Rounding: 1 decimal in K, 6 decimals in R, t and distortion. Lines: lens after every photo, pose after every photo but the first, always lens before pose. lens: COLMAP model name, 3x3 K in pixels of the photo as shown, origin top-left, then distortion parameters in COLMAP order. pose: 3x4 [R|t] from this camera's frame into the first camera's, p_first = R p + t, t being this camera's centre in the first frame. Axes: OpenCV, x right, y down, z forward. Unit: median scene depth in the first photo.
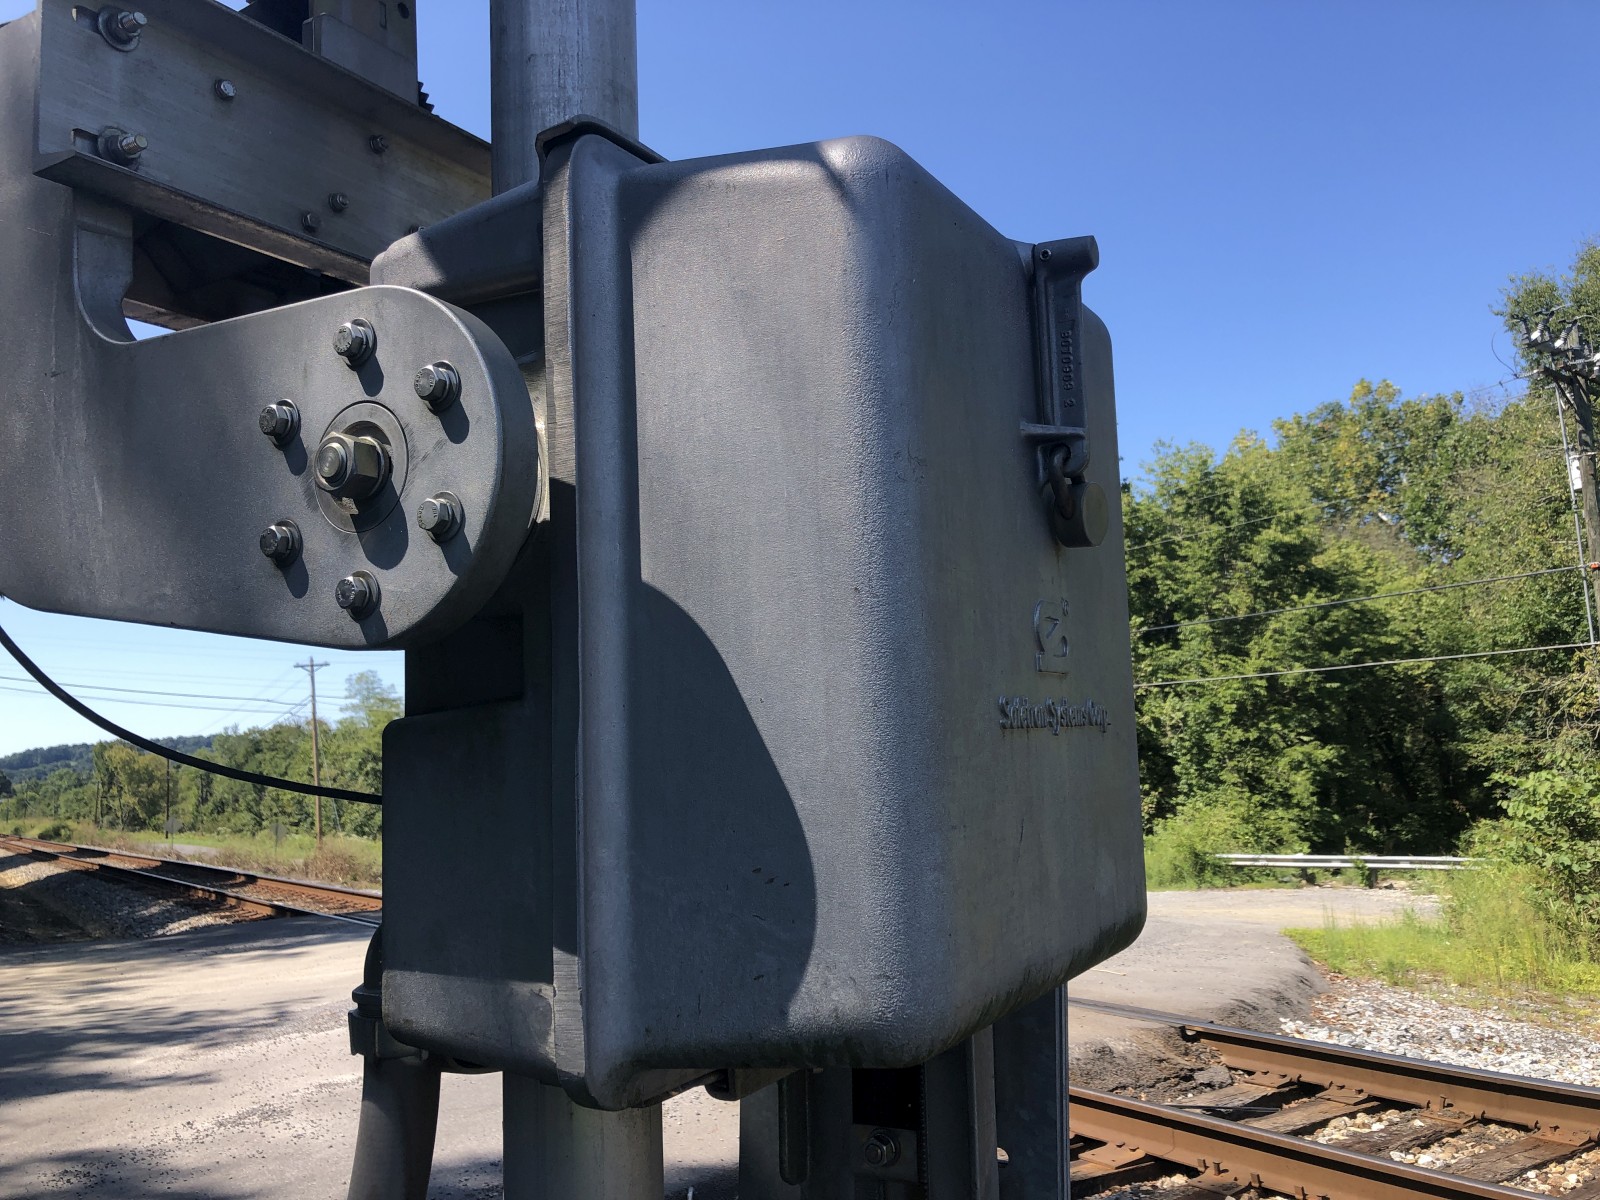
lens RADIAL K [[1289.3, 0, 857.3], [0, 1289.3, 599.4], [0, 0, 1]] dist [-0.002422, 0.002294]
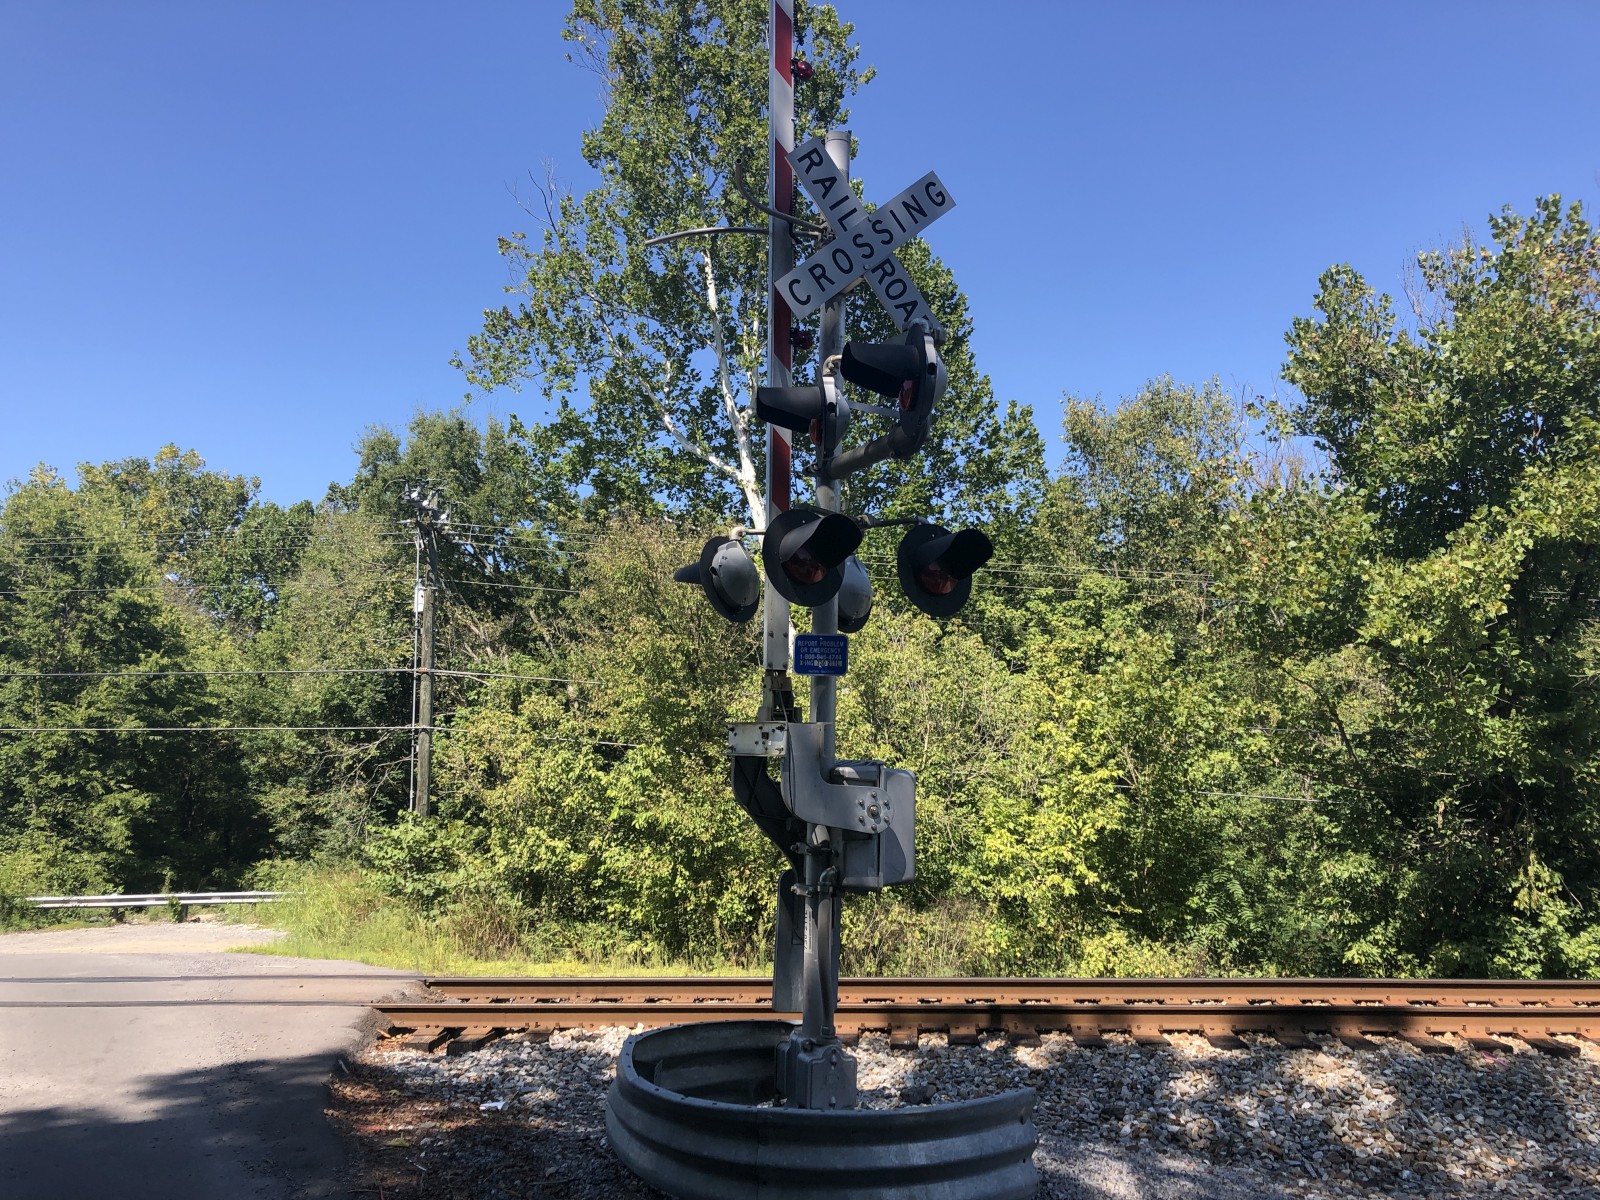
lens RADIAL K [[1293.0, 0, 800.0], [0, 1293.0, 600.0], [0, 0, 1]] dist [0.031125, -0.007117]
pose [[0.593015, 0.150590, 0.790984, -0.198960], [-0.127491, 0.987524, -0.092425, -0.016548], [-0.795034, -0.046034, 0.604815, -0.097282]]
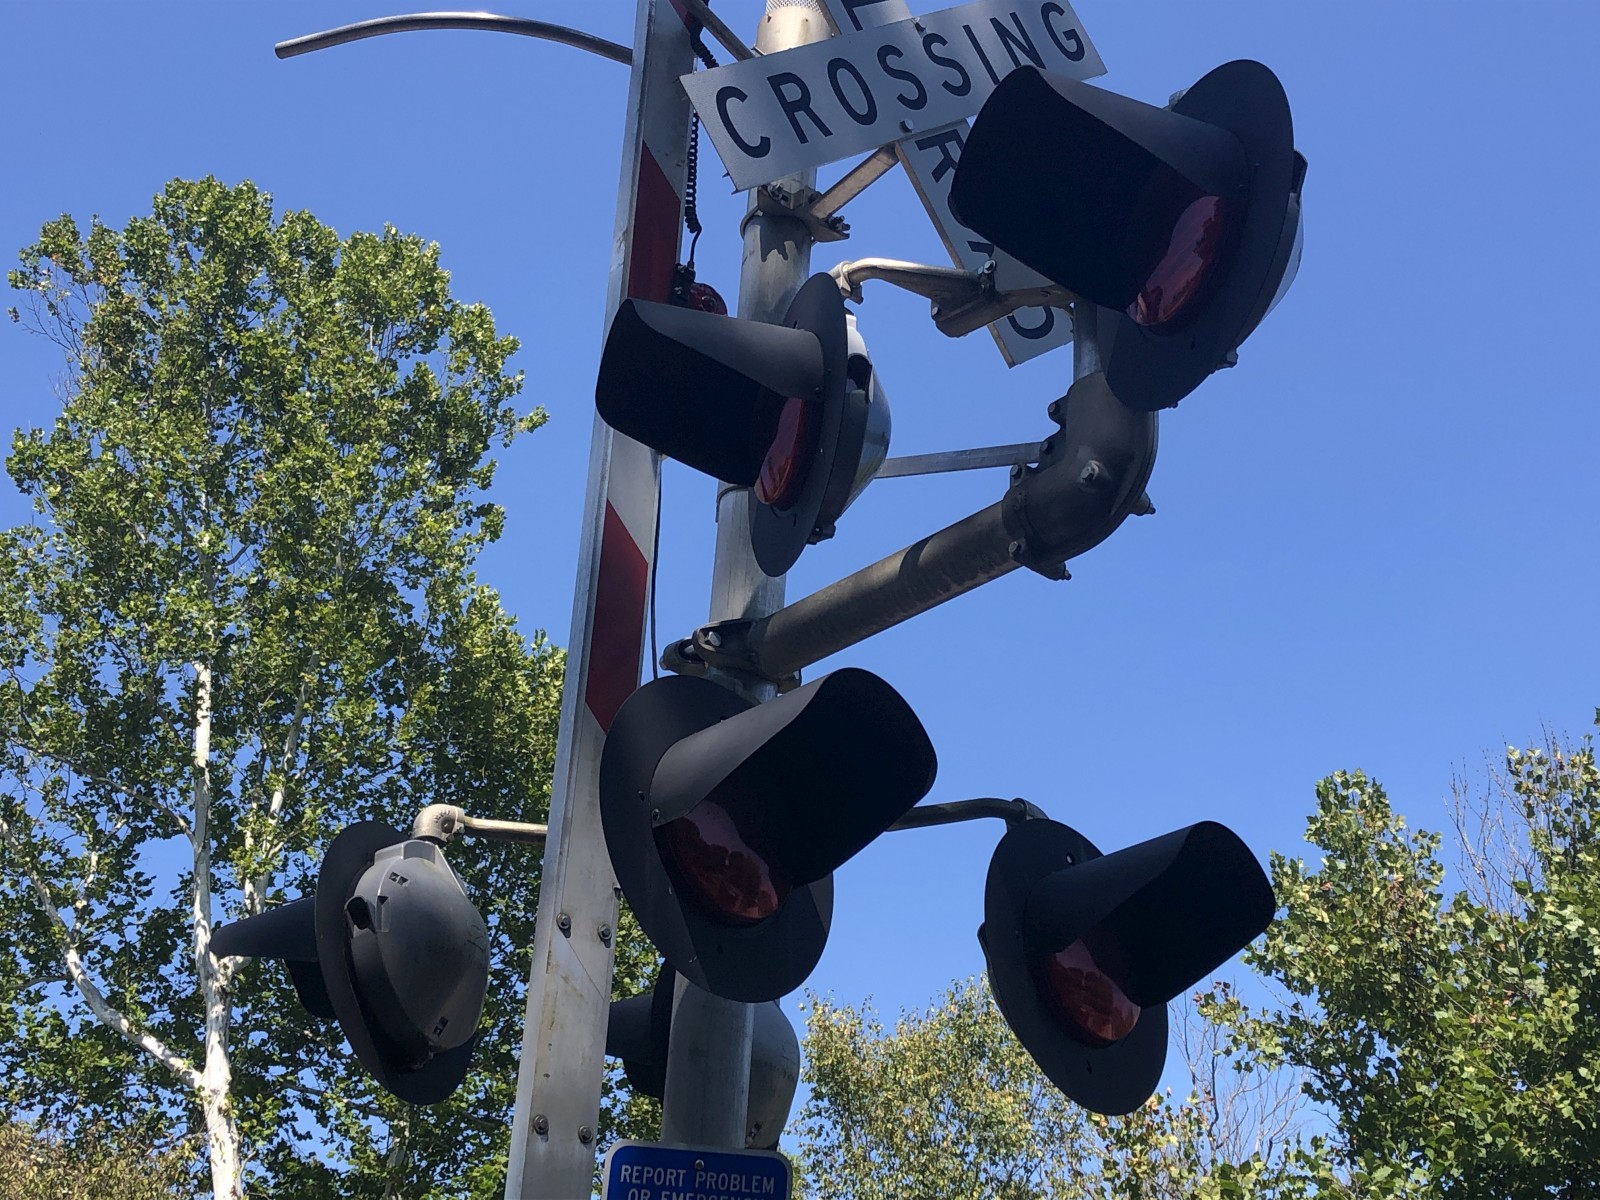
lens RADIAL K [[2109.2, 0, 774.7], [0, 2109.2, 596.8], [0, 0, 1]] dist [0.123168, -0.302265]
pose [[0.380672, 0.493849, 0.781794, -0.118636], [-0.166814, 0.868252, -0.467238, -0.005564], [-0.909540, 0.047450, 0.412900, -0.016087]]
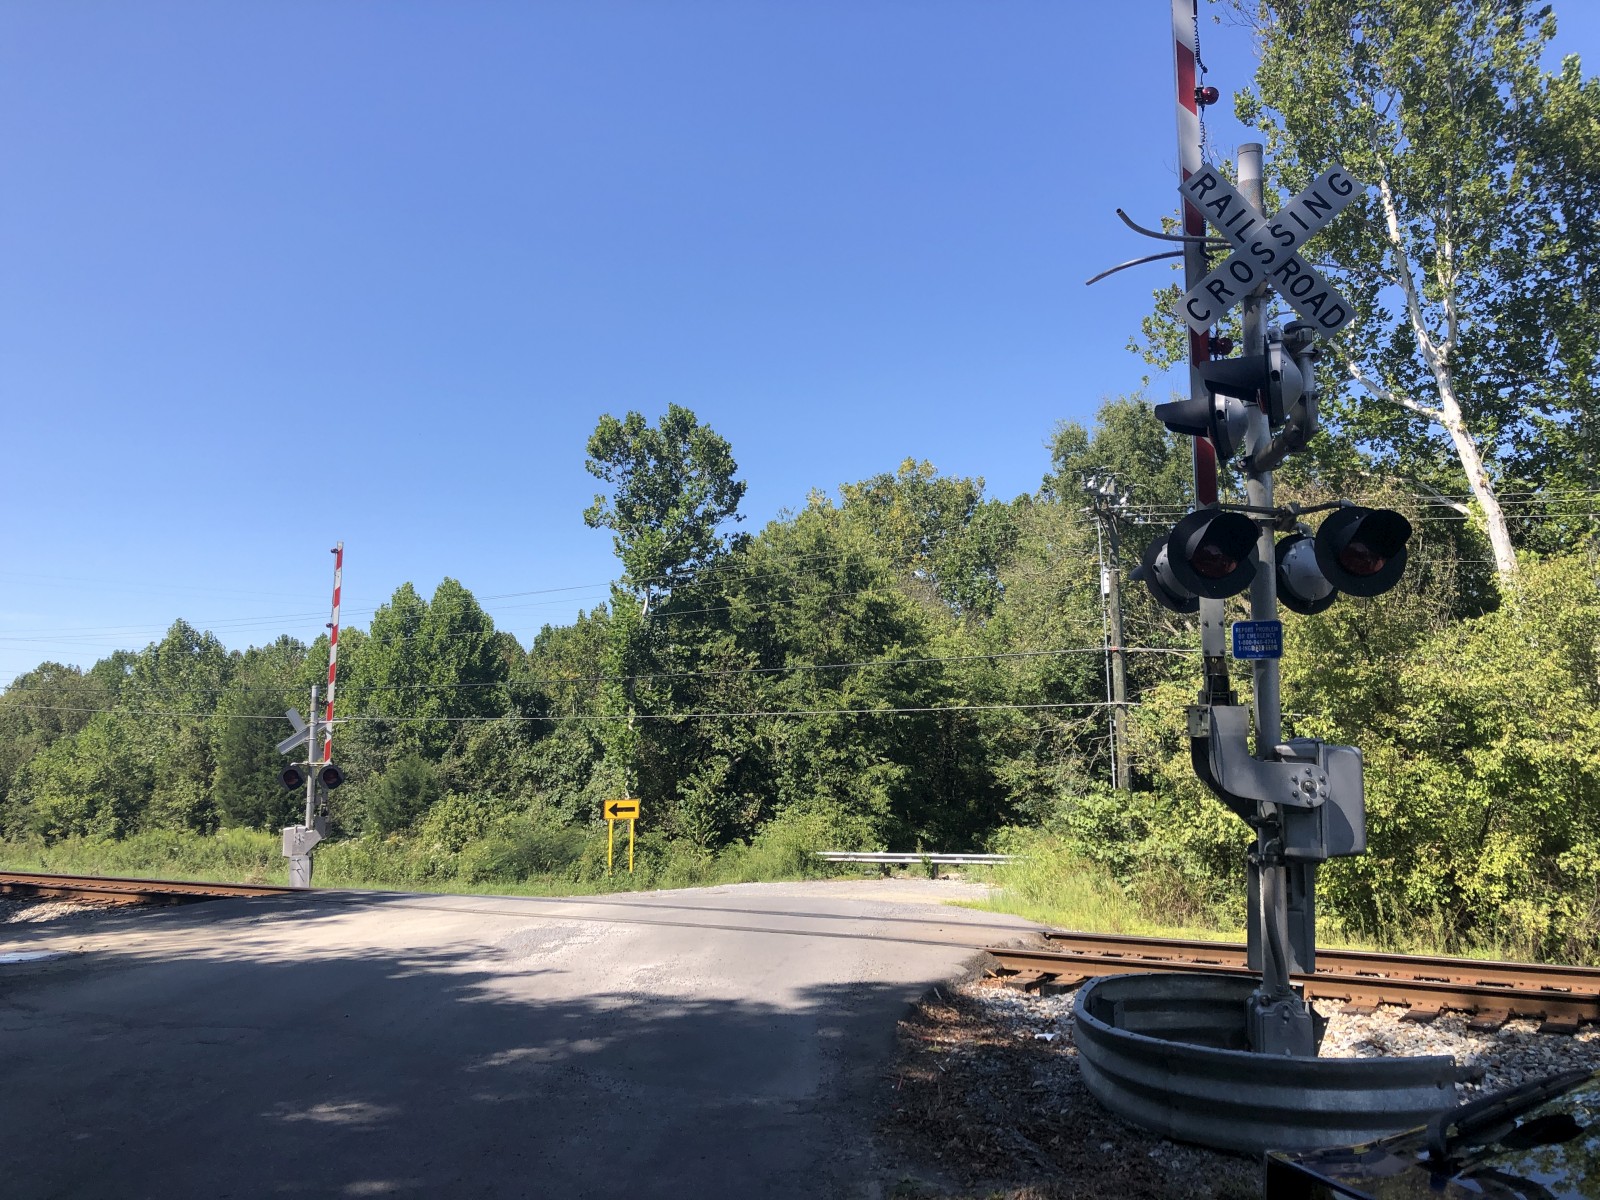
lens RADIAL K [[1304.8, 0, 830.8], [0, 1304.8, 578.5], [0, 0, 1]] dist [0.145877, -0.270034]
pose [[0.925545, 0.080367, 0.370010, -0.182959], [-0.075014, 0.996765, -0.028859, -0.026580], [-0.371132, -0.001046, 0.928579, -0.162817]]
